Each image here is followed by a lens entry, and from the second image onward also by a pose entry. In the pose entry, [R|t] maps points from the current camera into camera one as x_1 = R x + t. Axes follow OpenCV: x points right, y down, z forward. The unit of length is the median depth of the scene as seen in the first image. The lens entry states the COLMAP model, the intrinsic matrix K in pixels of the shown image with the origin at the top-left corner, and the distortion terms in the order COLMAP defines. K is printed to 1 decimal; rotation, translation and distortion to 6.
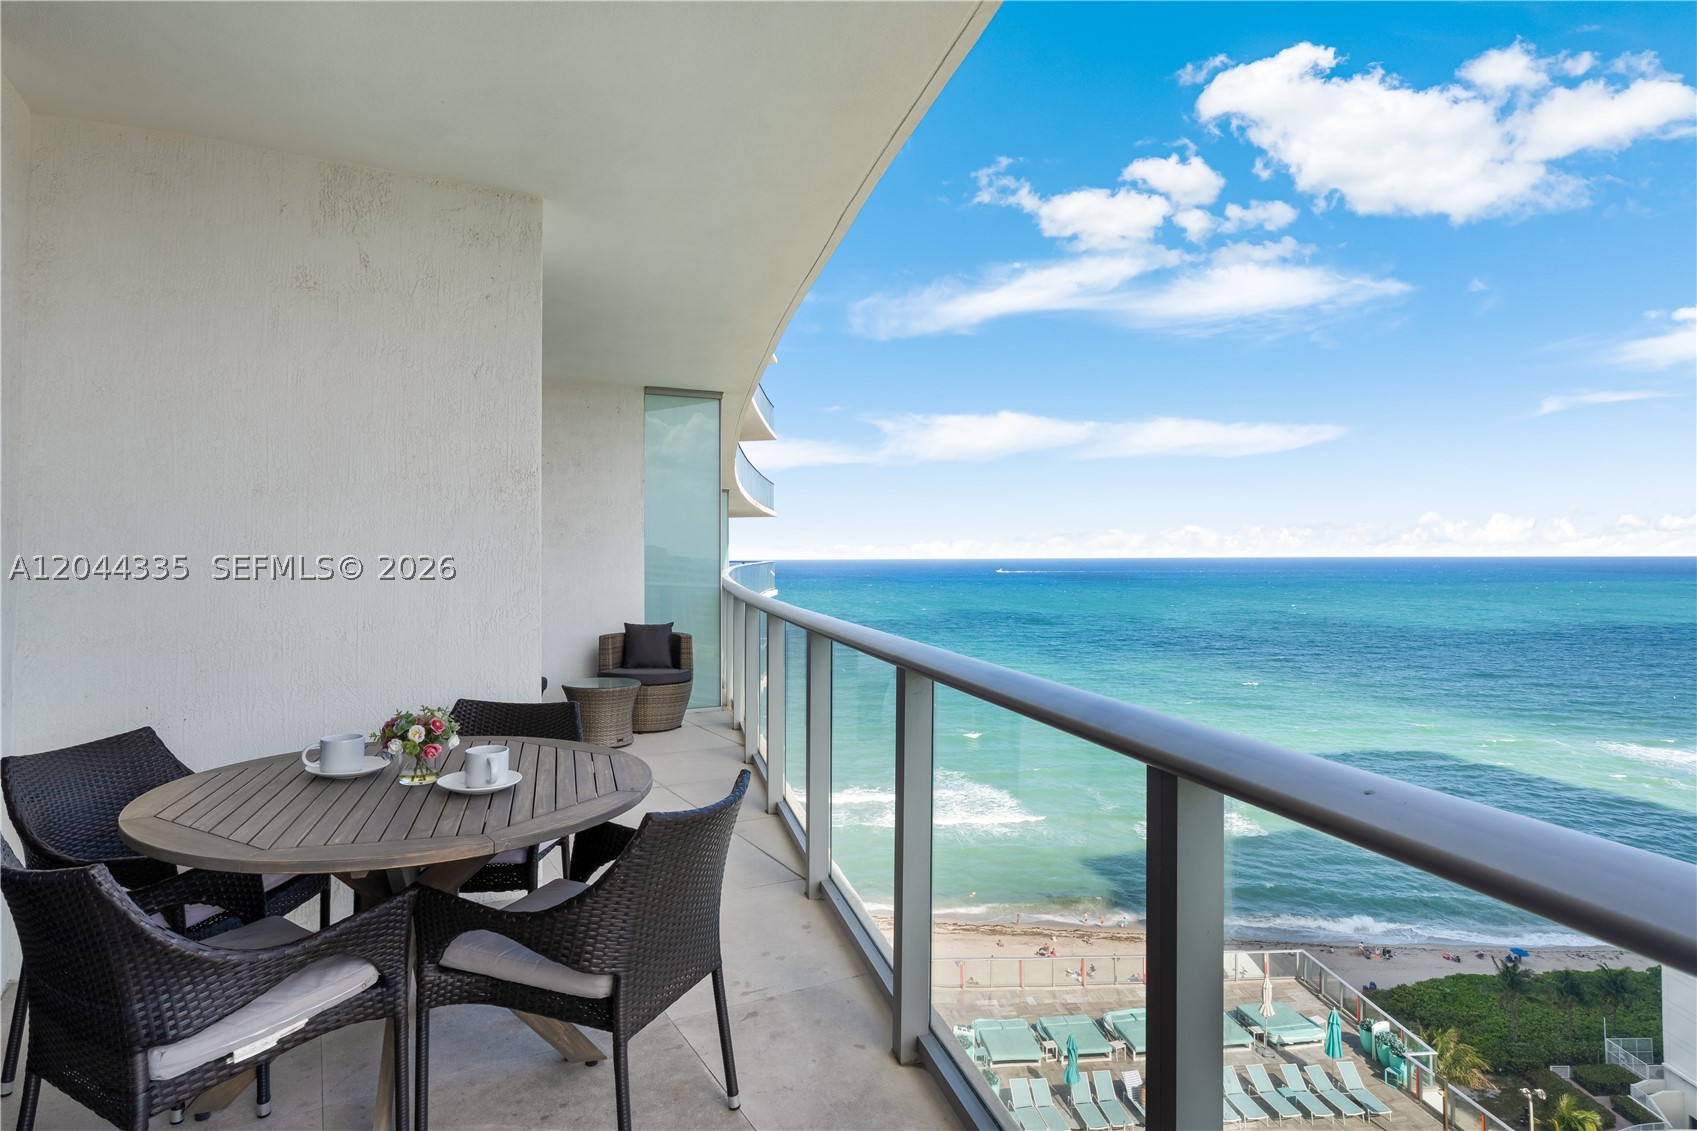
lens RADIAL K [[964.4, 0, 836.6], [0, 964.4, 552.7], [0, 0, 1]] dist [-0.017289, -0.003098]
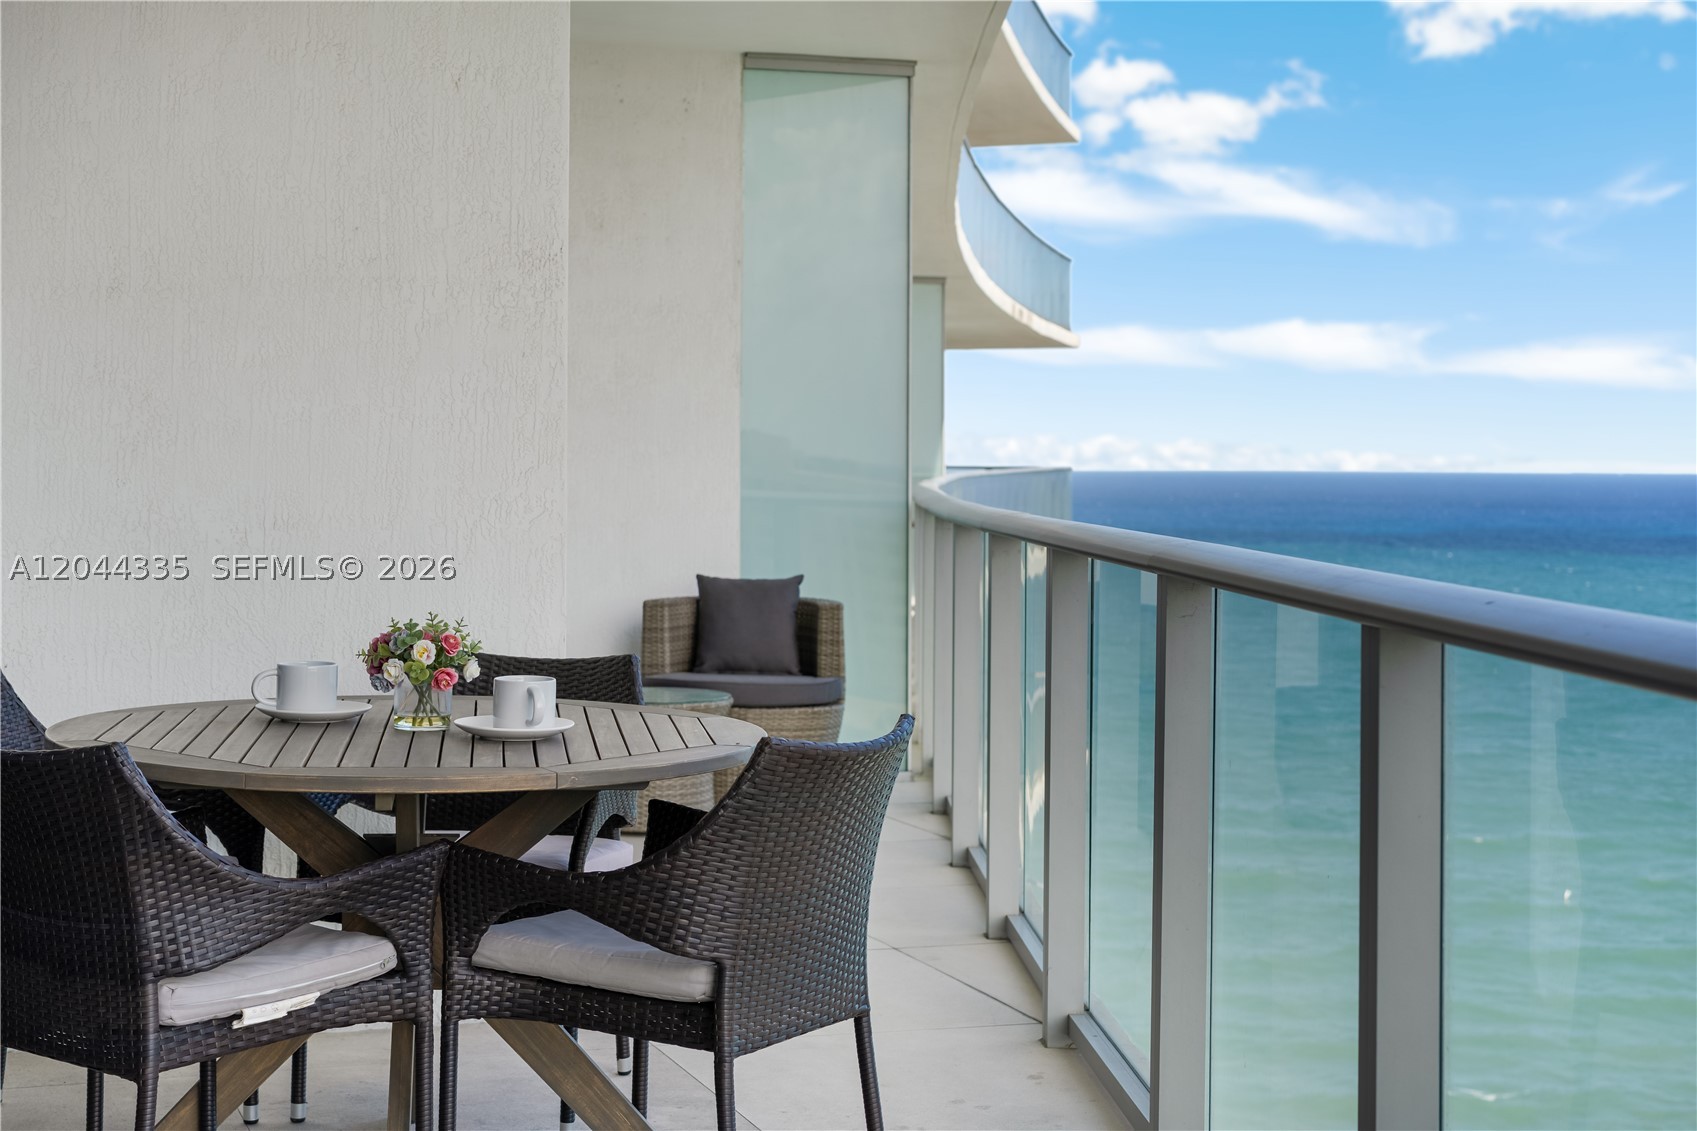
lens RADIAL K [[2569.7, 0, 854.3], [0, 2569.7, 559.5], [0, 0, 1]] dist [-0.043801, 0.000000]
pose [[0.988961, 0.013046, -0.147603, 0.219303], [-0.006431, 0.998957, 0.045204, 0.069033], [0.148039, -0.043755, 0.988013, -1.266599]]
